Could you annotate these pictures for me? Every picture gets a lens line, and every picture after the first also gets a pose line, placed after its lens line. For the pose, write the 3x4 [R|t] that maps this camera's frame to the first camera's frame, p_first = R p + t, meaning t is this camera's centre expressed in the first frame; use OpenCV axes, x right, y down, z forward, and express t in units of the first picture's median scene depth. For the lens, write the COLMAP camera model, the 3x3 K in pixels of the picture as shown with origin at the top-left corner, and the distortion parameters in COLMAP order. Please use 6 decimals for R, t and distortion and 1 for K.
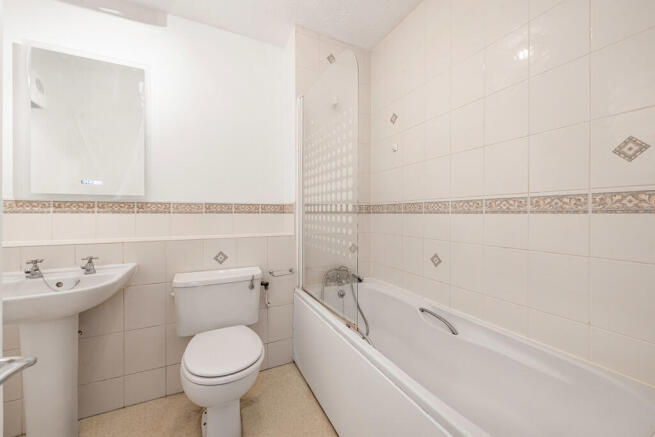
lens RADIAL K [[260.7, 0, 328.6], [0, 260.7, 216.6], [0, 0, 1]] dist [0.012068, -0.001402]
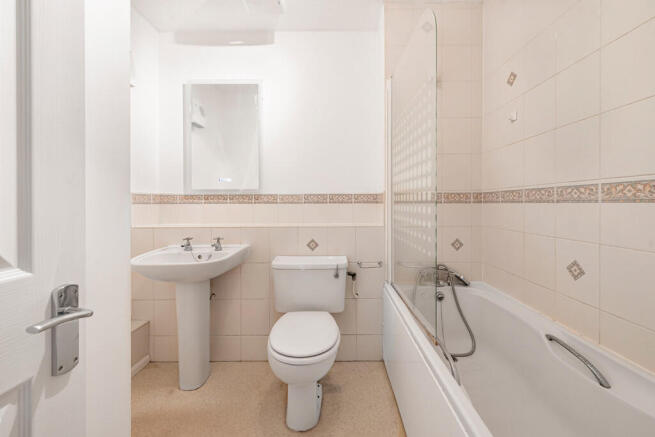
lens RADIAL K [[260.7, 0, 335.5], [0, 260.7, 206.5], [0, 0, 1]] dist [0.012068, -0.001402]
pose [[0.893843, 0.002217, -0.448374, 0.156021], [-0.001725, 0.999997, 0.001506, -0.001384], [0.448376, -0.000573, 0.893845, 0.093153]]
